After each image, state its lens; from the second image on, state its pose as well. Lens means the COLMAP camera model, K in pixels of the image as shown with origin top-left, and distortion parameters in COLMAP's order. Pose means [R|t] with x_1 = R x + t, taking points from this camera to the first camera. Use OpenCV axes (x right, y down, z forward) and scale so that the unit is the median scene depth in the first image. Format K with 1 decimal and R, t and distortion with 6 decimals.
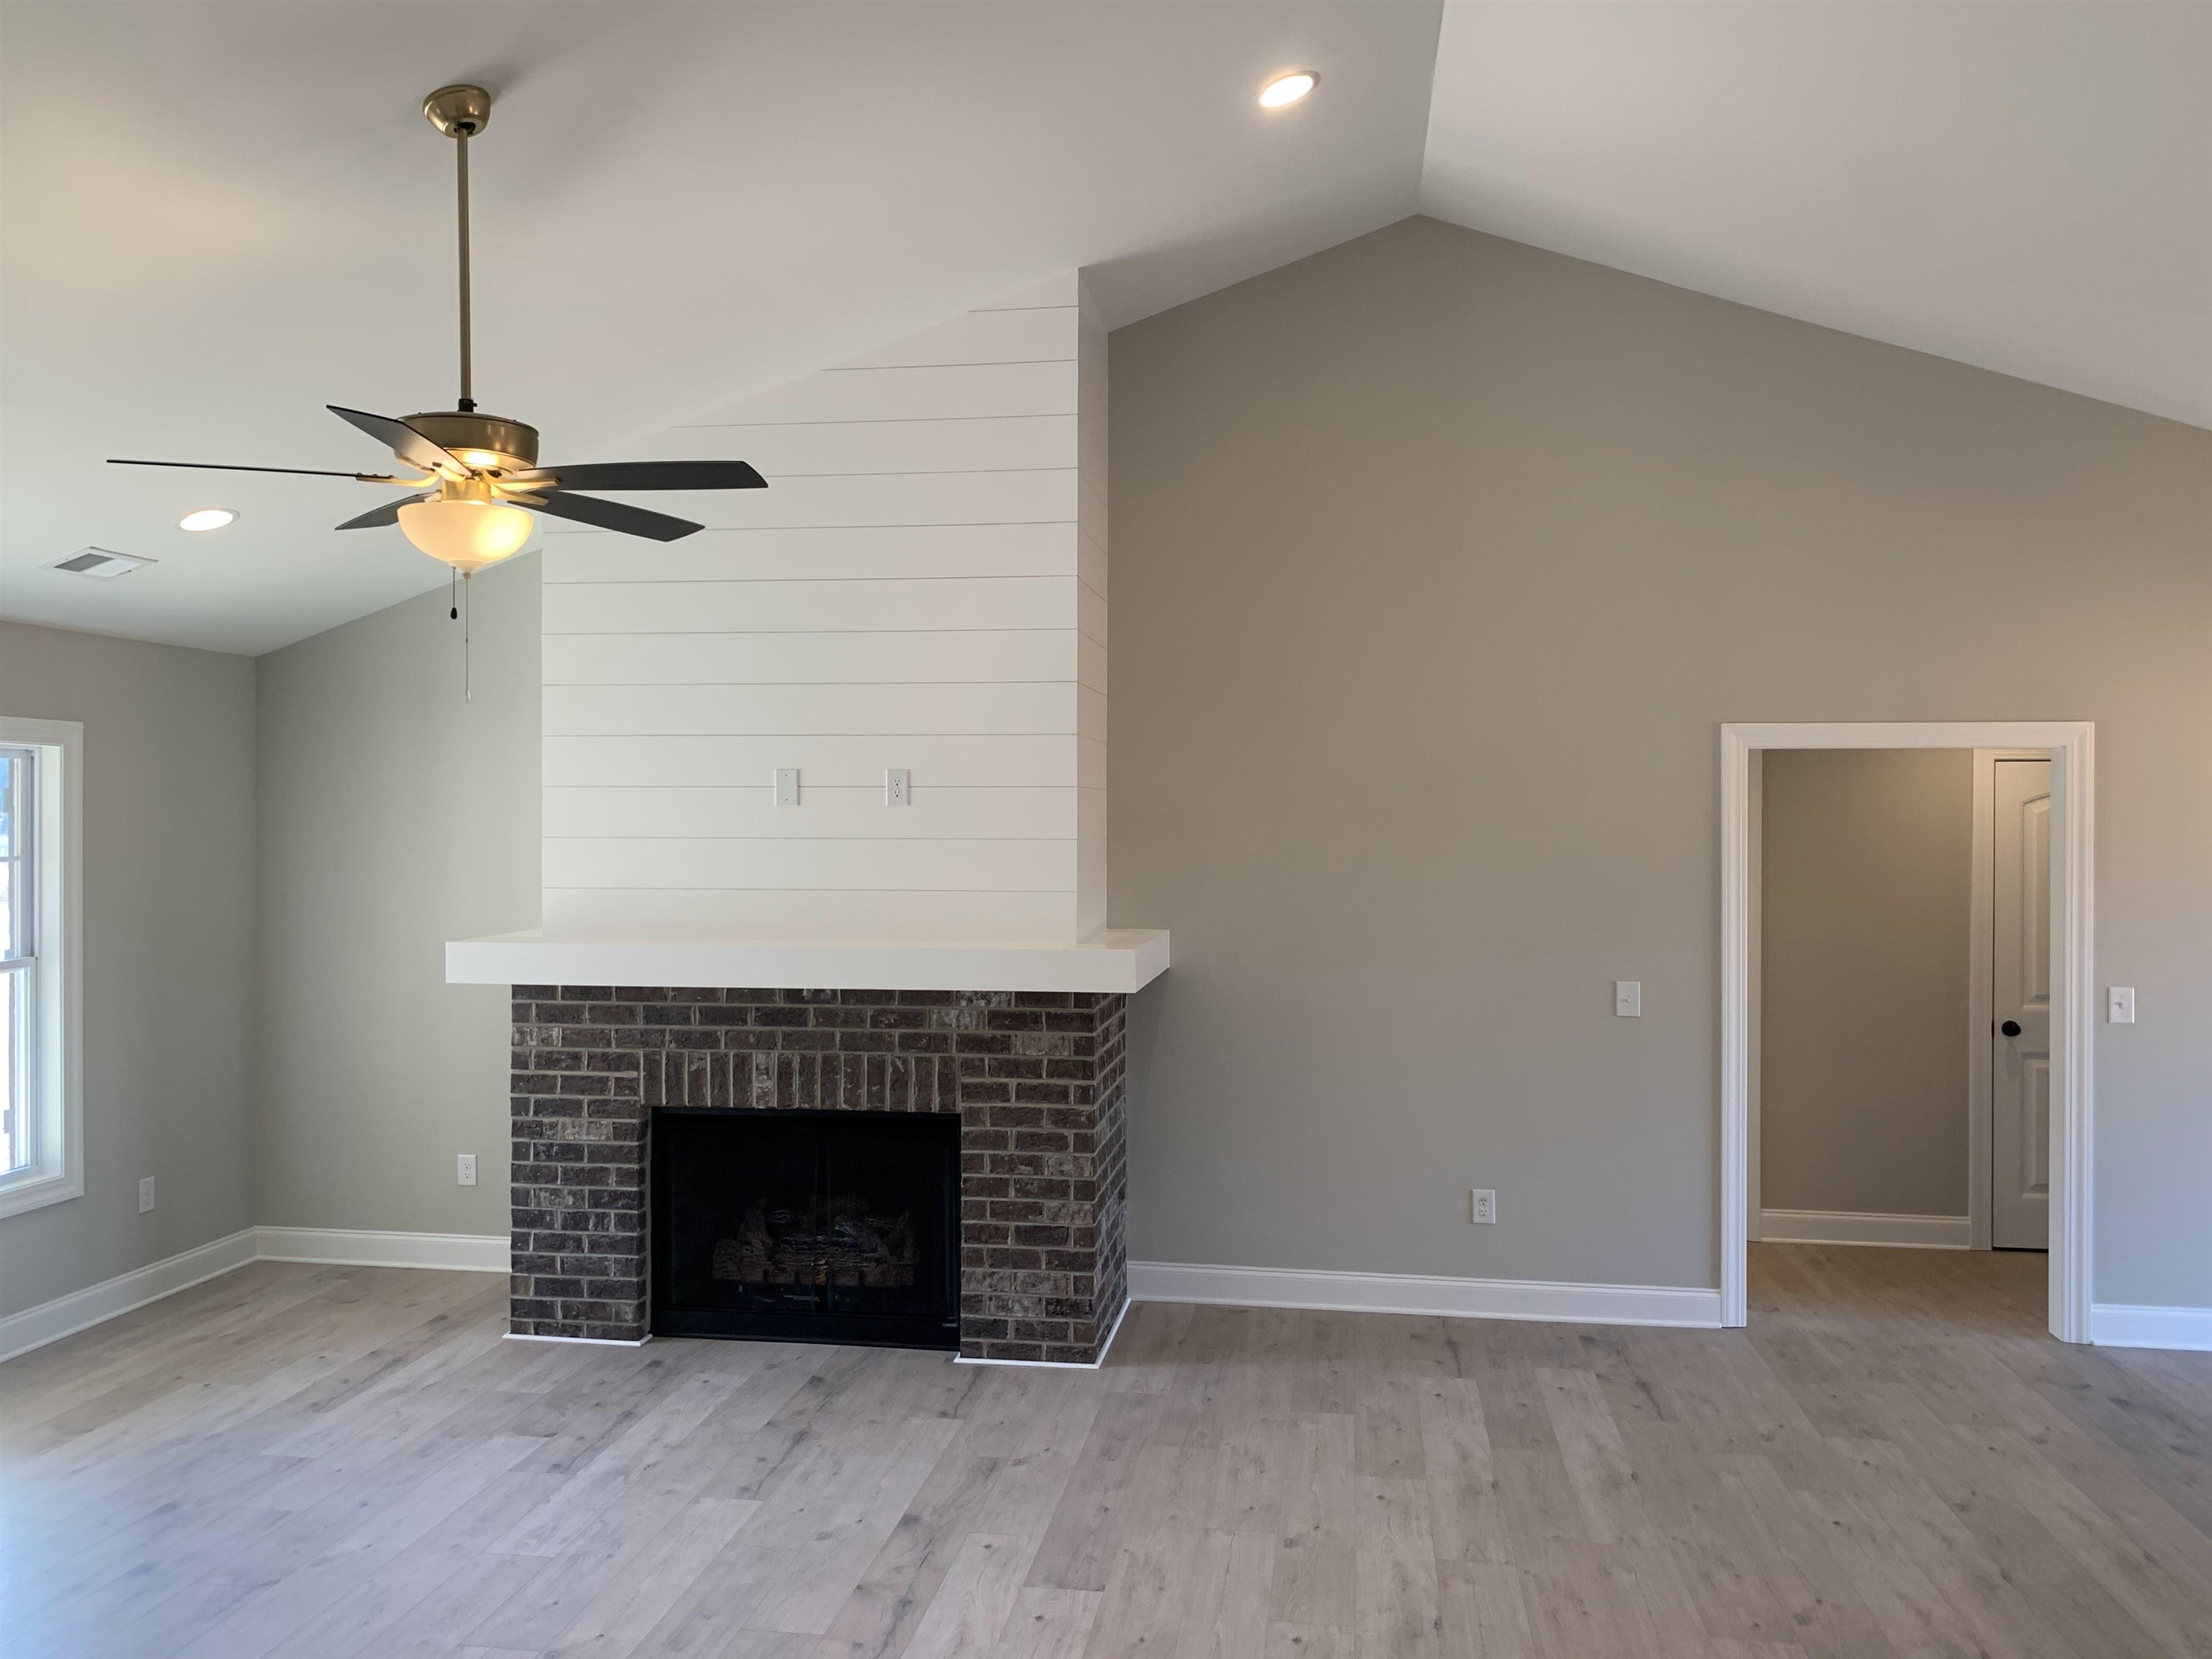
lens RADIAL K [[1717.6, 0, 1106.0], [0, 1717.6, 829.5], [0, 0, 1]] dist [0.062094, -0.091738]
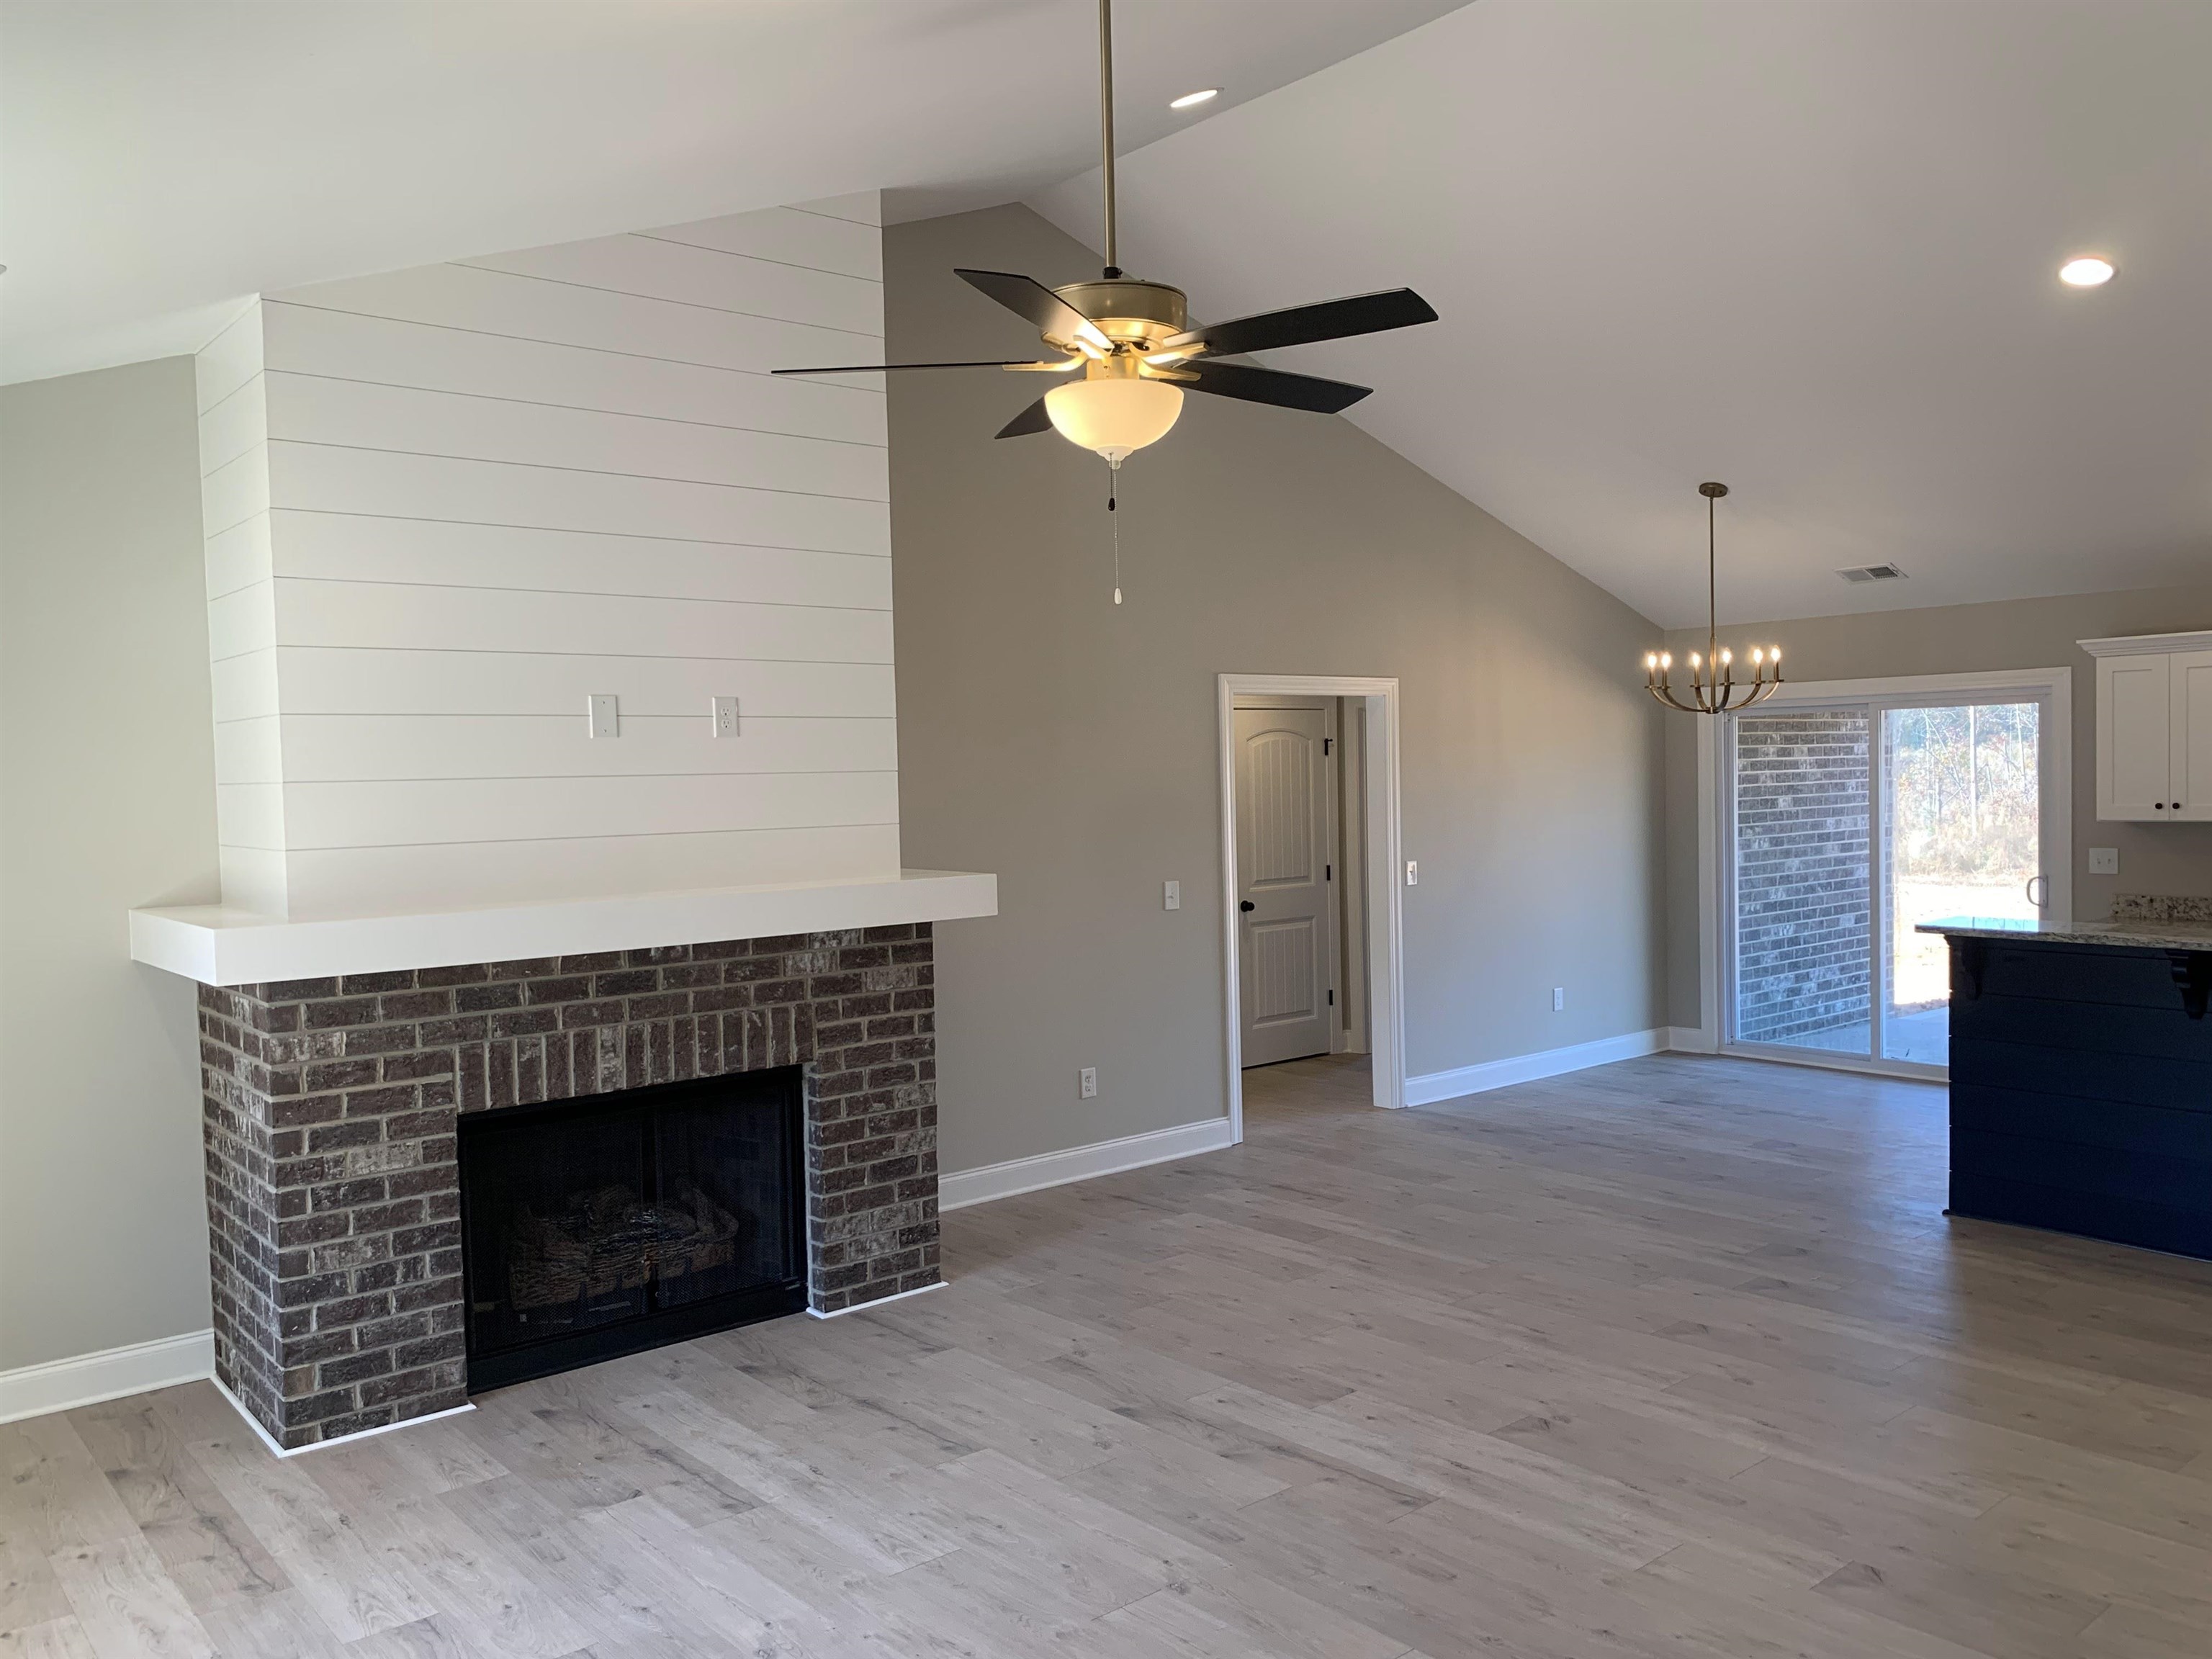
lens RADIAL K [[1717.6, 0, 1106.0], [0, 1717.6, 829.5], [0, 0, 1]] dist [0.062094, -0.091738]
pose [[0.642244, -0.040431, 0.765433, -0.706733], [0.022766, 0.999173, 0.033676, 0.008081], [-0.766162, -0.004203, 0.642634, 0.262280]]
